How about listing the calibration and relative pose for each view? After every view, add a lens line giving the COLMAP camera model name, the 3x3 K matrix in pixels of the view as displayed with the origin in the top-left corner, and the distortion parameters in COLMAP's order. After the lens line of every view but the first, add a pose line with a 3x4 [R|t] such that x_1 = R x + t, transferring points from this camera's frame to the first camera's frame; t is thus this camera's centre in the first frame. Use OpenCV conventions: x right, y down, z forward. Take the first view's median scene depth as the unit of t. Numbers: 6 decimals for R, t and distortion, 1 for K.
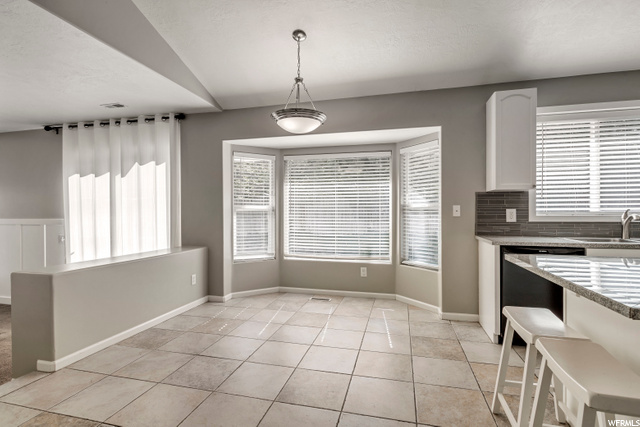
lens RADIAL K [[319.2, 0, 320.0], [0, 319.2, 213.5], [0, 0, 1]] dist [-0.001695, -0.000134]
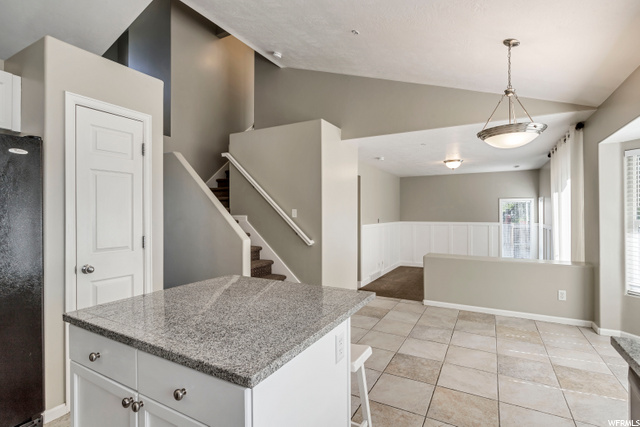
lens RADIAL K [[319.2, 0, 320.0], [0, 319.2, 213.5], [0, 0, 1]] dist [-0.001695, -0.000134]
pose [[-0.264400, 0.006596, -0.964391, 0.880684], [-0.000962, 0.999974, 0.007103, -0.060008], [0.964413, 0.002805, -0.264386, 0.639388]]
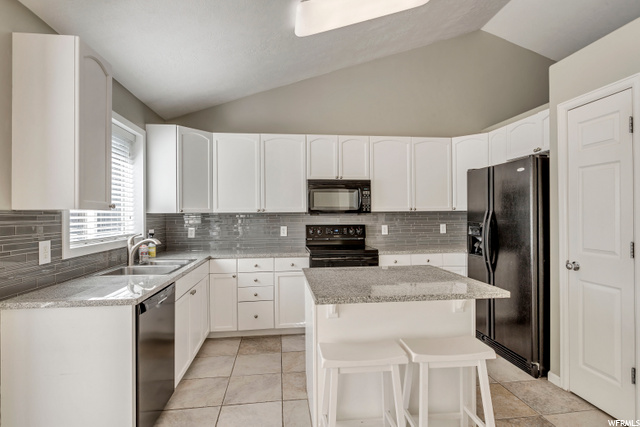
lens RADIAL K [[319.2, 0, 320.0], [0, 319.2, 213.5], [0, 0, 1]] dist [-0.001695, -0.000134]
pose [[-0.365505, 0.014553, 0.930695, -0.122738], [0.014382, 0.999847, -0.009986, -0.051814], [-0.930698, 0.009736, -0.365659, 0.751320]]
